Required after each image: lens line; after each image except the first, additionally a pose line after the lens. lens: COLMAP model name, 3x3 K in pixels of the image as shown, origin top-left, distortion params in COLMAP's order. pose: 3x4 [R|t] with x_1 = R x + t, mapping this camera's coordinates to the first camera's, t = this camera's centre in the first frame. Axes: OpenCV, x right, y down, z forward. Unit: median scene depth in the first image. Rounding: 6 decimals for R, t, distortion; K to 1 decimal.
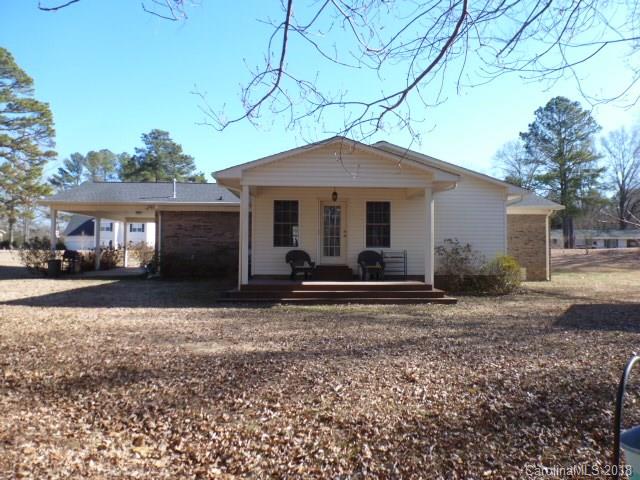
lens RADIAL K [[449.0, 0, 321.6], [0, 449.0, 240.5], [0, 0, 1]] dist [-0.048926, 0.005609]
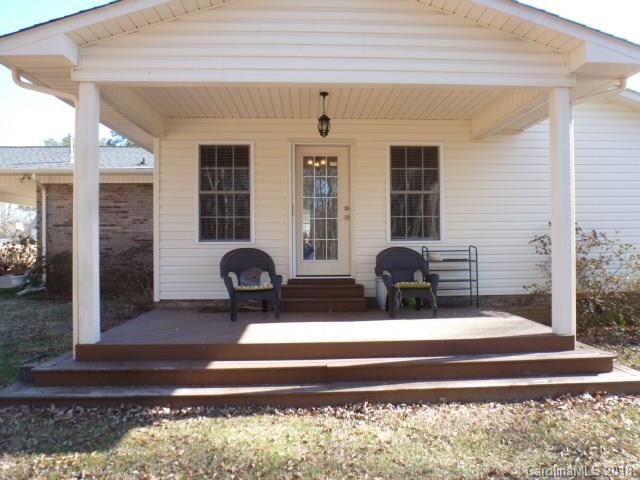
lens RADIAL K [[449.0, 0, 319.5], [0, 449.0, 239.7], [0, 0, 1]] dist [-0.048926, 0.005609]
pose [[0.999899, -0.013516, -0.004506, 0.023732], [0.013610, 0.999679, 0.021392, 0.003264], [0.004215, -0.021451, 0.999761, 0.516545]]
